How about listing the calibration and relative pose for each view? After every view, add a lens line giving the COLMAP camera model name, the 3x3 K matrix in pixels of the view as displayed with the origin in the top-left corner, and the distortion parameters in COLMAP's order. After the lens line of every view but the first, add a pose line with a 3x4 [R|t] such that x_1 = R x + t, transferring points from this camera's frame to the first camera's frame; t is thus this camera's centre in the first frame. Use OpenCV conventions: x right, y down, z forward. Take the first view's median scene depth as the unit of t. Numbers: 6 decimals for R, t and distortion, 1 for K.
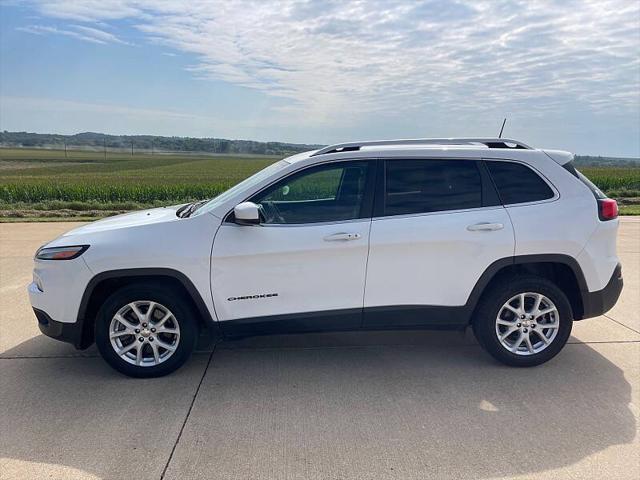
lens RADIAL K [[482.1, 0, 331.9], [0, 482.1, 251.2], [0, 0, 1]] dist [0.088929, -0.119133]
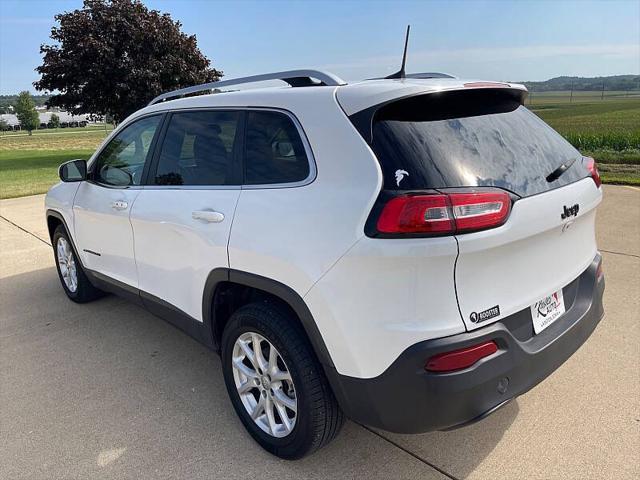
lens RADIAL K [[482.1, 0, 331.9], [0, 482.1, 251.2], [0, 0, 1]] dist [0.088929, -0.119133]
pose [[0.612468, 0.196728, -0.765625, 0.845512], [-0.114986, 0.980408, 0.159933, -0.115039], [0.782088, -0.009918, 0.623089, 0.663643]]
